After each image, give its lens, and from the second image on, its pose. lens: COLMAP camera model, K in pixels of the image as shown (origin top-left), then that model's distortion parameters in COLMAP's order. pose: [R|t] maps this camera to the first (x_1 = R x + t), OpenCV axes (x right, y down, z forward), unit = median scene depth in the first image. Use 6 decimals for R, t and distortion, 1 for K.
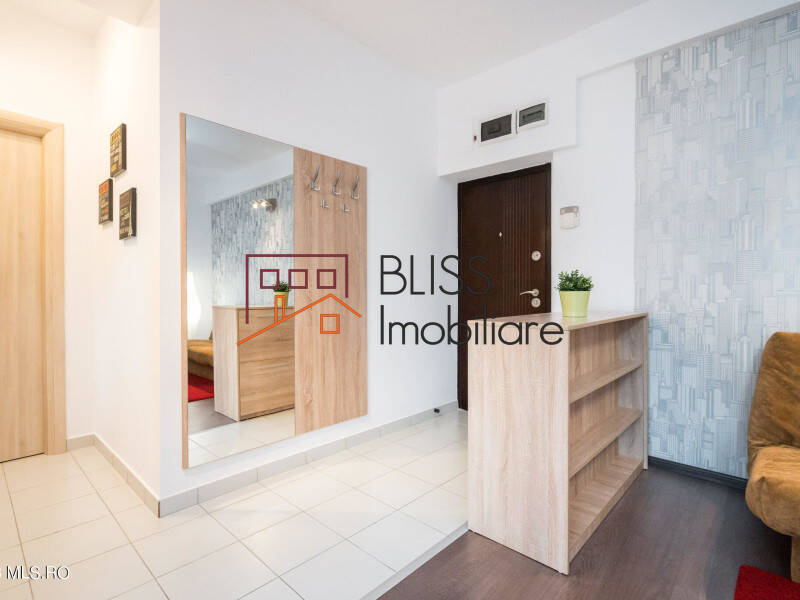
lens RADIAL K [[416.1, 0, 400.9], [0, 416.1, 295.6], [0, 0, 1]] dist [-0.006630, -0.000531]
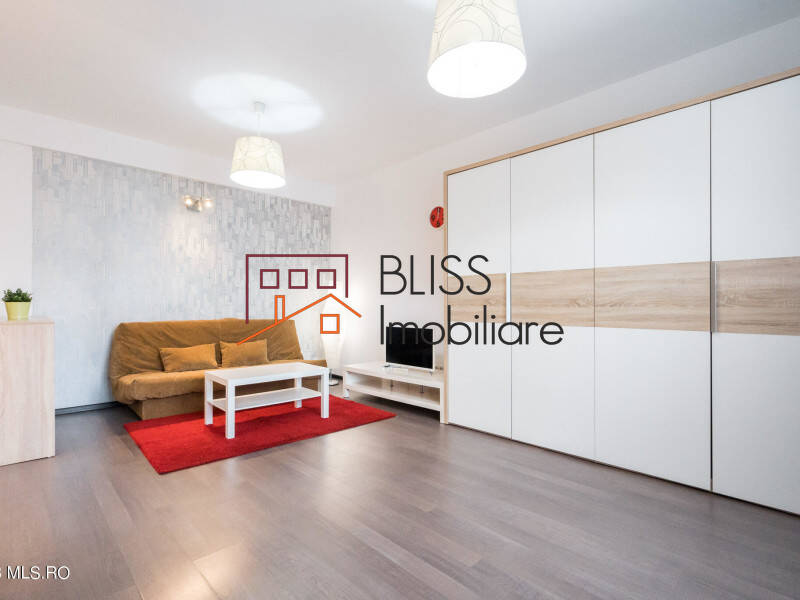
lens RADIAL K [[407.7, 0, 394.1], [0, 407.7, 300.7], [0, 0, 1]] dist [0.011927, -0.000001]
pose [[0.079233, 0.006924, 0.996832, -0.781739], [0.007569, 0.999943, -0.007547, 0.004540], [-0.996827, 0.008143, 0.079176, -0.393293]]
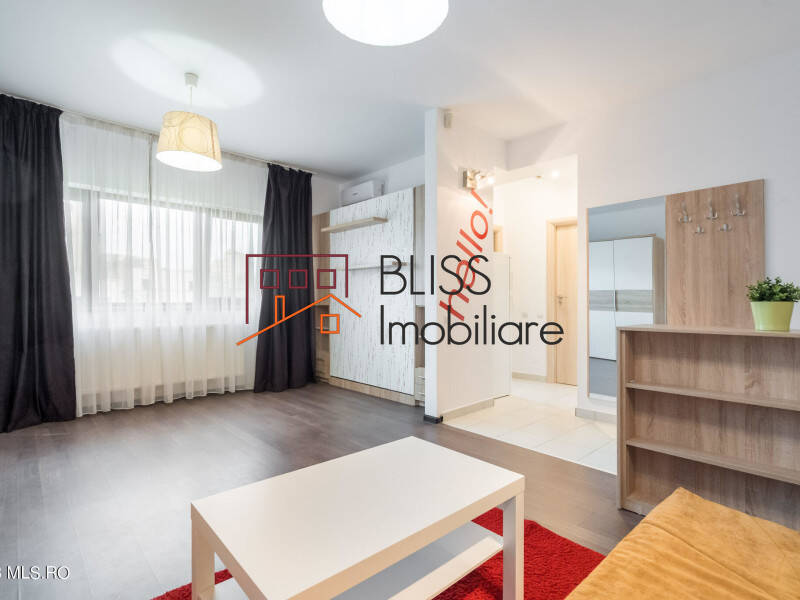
lens RADIAL K [[410.9, 0, 390.6], [0, 410.9, 295.5], [0, 0, 1]] dist [-0.000400, 0.001094]
pose [[-0.097420, -0.017807, -0.995084, 1.101946], [-0.009092, 0.999814, -0.017001, -0.002021], [0.995202, 0.007391, -0.097564, 0.225393]]
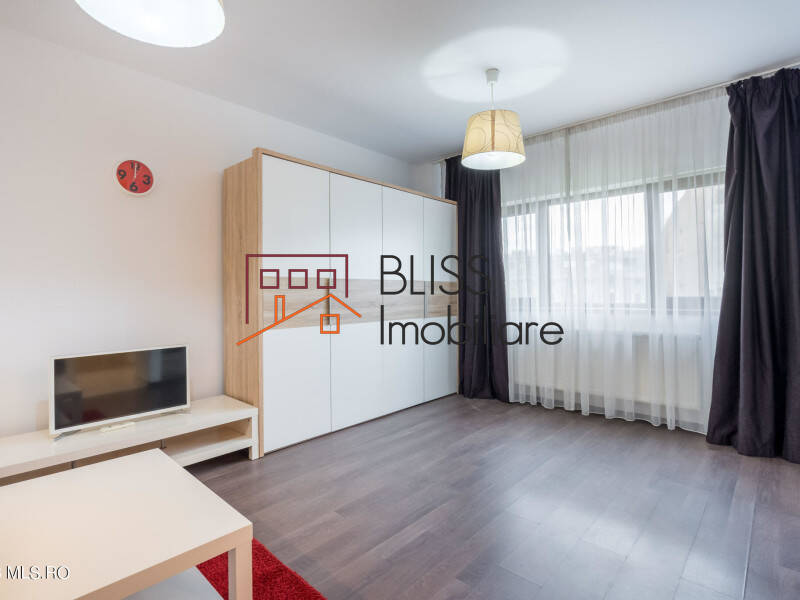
lens RADIAL K [[412.6, 0, 399.5], [0, 412.6, 285.0], [0, 0, 1]] dist [-0.000108, 0.000089]
pose [[-0.999988, 0.002325, 0.004262, 0.224822], [0.002240, 0.999800, -0.019862, -0.034920], [-0.004307, -0.019852, -0.999794, 0.677993]]
